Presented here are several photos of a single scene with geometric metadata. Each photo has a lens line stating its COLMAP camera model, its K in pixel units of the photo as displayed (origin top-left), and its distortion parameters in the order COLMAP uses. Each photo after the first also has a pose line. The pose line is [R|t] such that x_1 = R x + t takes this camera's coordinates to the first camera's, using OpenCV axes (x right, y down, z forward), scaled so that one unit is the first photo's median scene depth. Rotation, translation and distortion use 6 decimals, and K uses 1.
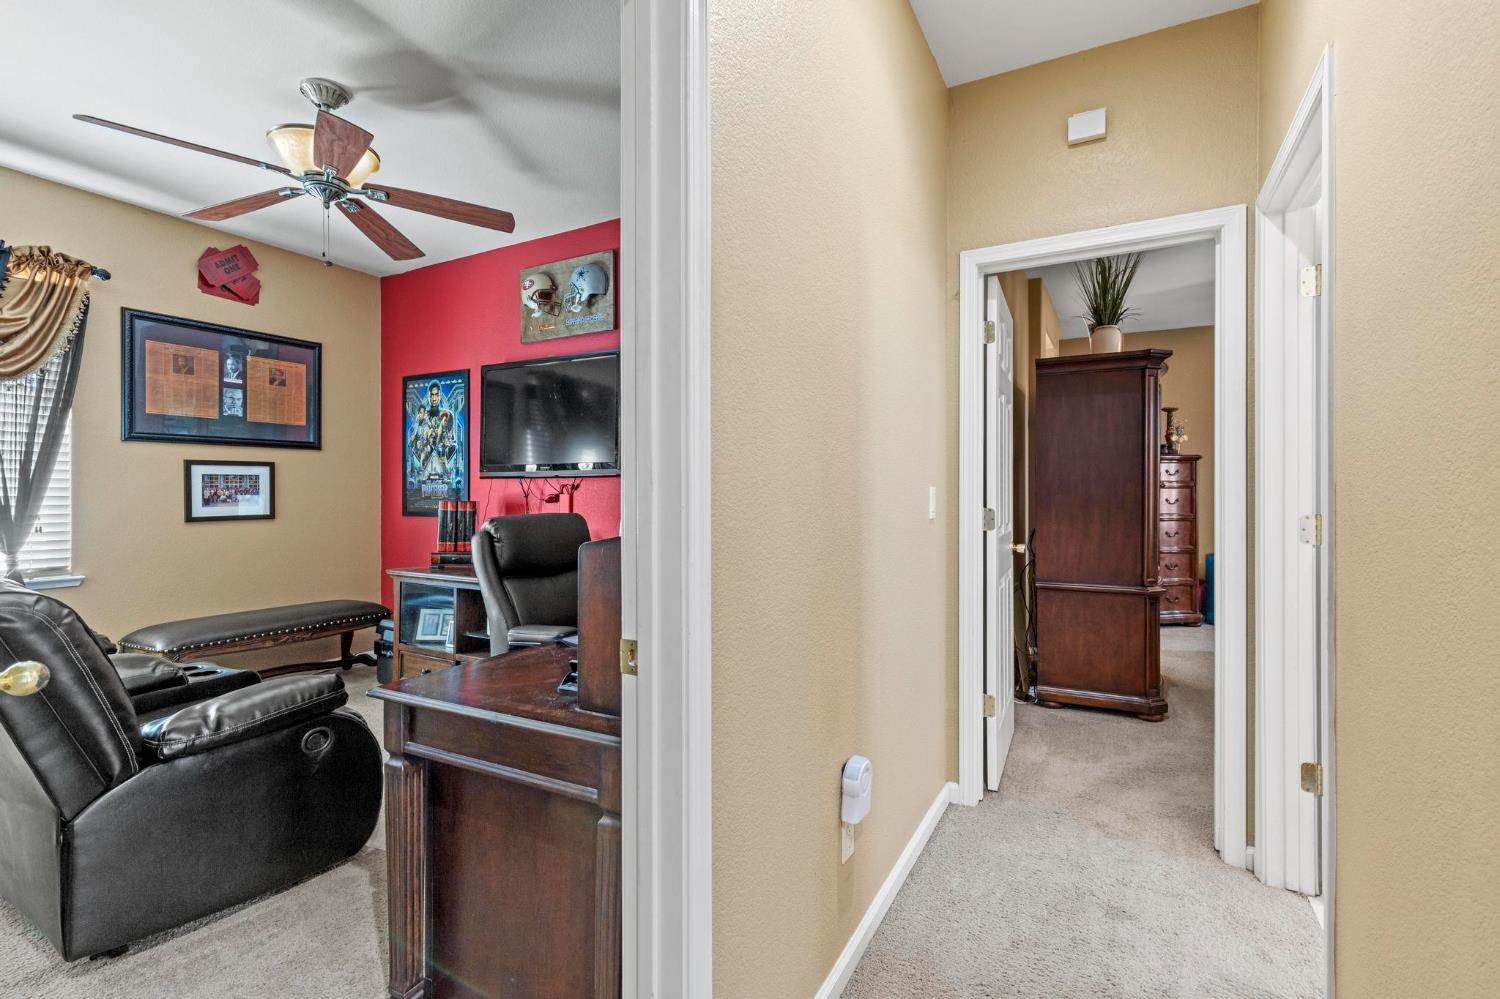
lens RADIAL K [[685.2, 0, 743.1], [0, 685.2, 497.4], [0, 0, 1]] dist [0.010699, -0.001730]
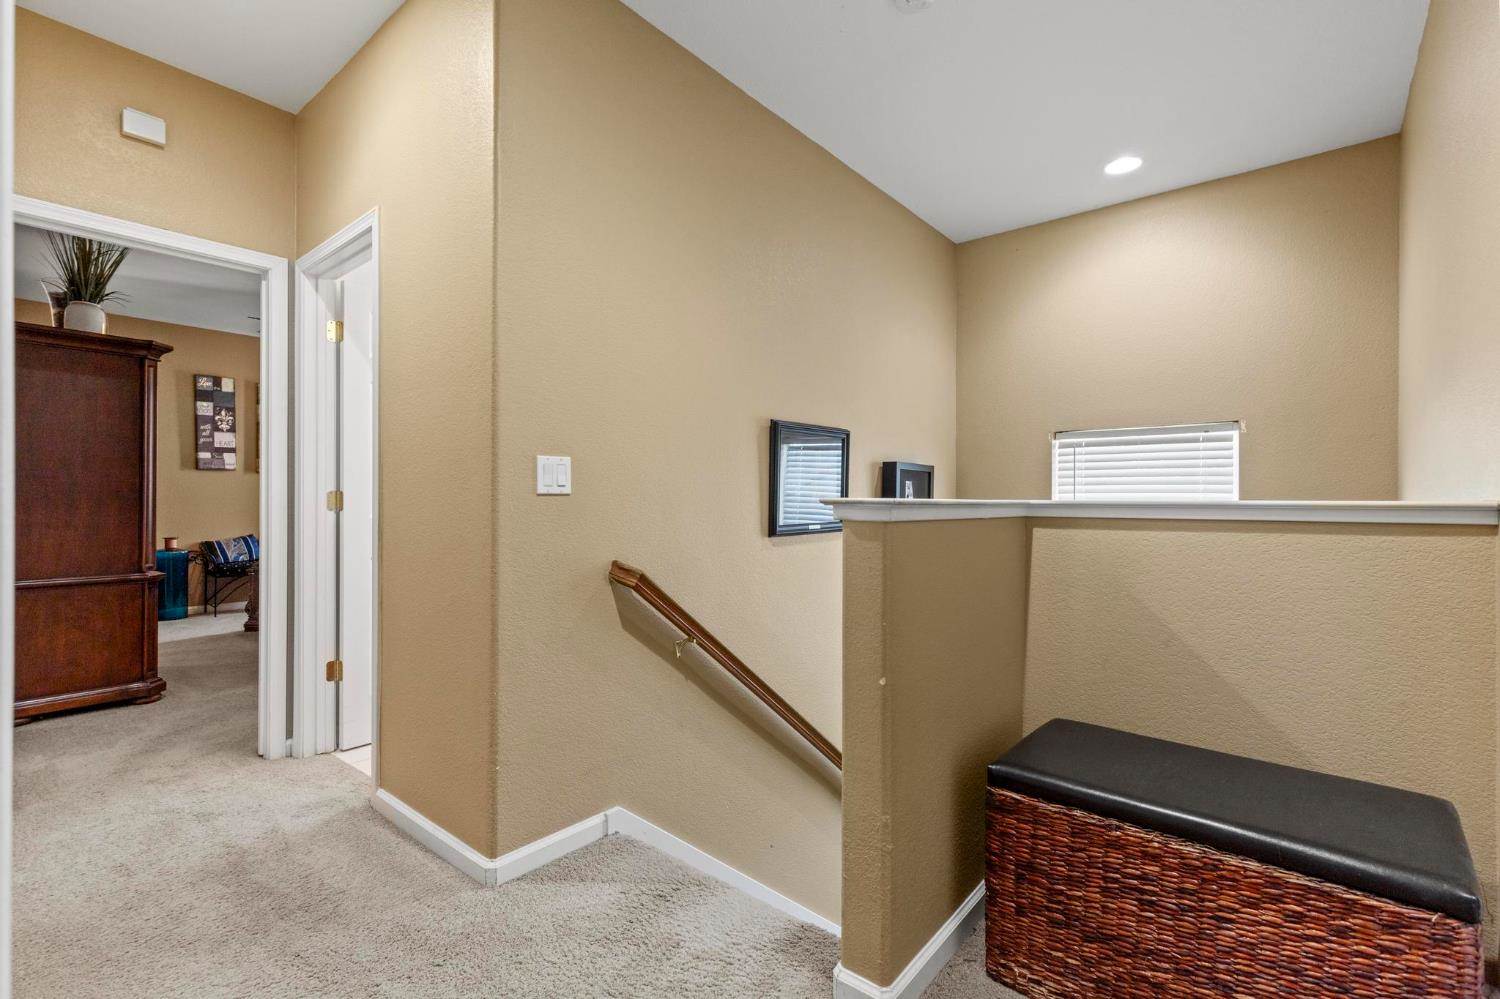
lens RADIAL K [[685.2, 0, 756.4], [0, 685.2, 499.5], [0, 0, 1]] dist [0.010699, -0.001730]
pose [[0.202218, 0.006757, 0.979317, -0.251298], [0.000533, 0.999975, -0.007009, 0.032030], [-0.979340, 0.001939, 0.202210, -0.102096]]
